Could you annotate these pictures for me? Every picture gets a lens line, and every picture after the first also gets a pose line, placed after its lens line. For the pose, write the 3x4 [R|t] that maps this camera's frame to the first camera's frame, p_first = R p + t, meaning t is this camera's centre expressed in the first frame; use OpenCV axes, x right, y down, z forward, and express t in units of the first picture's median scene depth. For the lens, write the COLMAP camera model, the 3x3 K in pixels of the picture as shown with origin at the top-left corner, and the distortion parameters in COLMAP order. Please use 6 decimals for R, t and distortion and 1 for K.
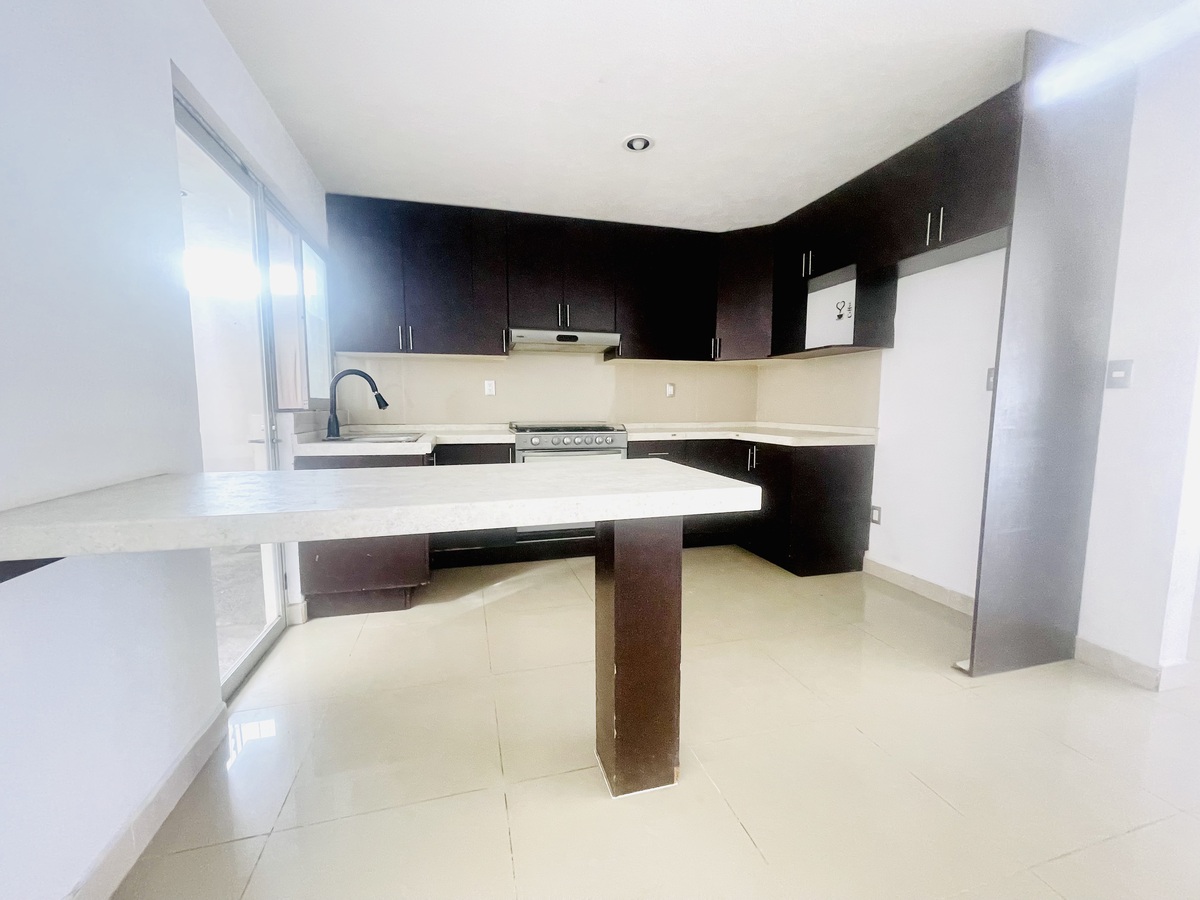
lens RADIAL K [[482.4, 0, 587.3], [0, 482.4, 451.2], [0, 0, 1]] dist [0.002997, 0.000051]
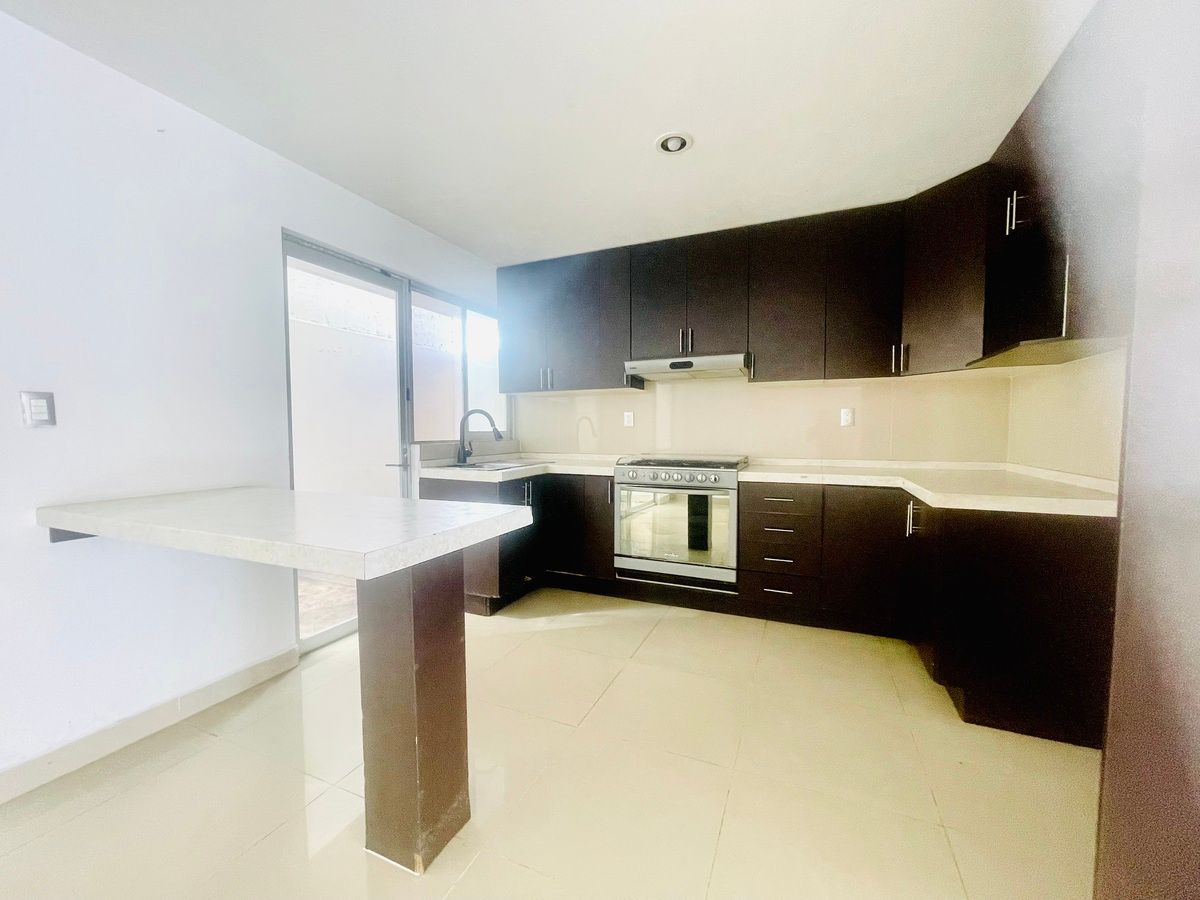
lens RADIAL K [[482.4, 0, 589.2], [0, 482.4, 449.6], [0, 0, 1]] dist [0.002997, 0.000051]
pose [[0.781841, 0.021357, -0.623112, 0.415281], [-0.054885, 0.997891, -0.034664, -0.032455], [0.621057, 0.061301, 0.781364, 0.185431]]
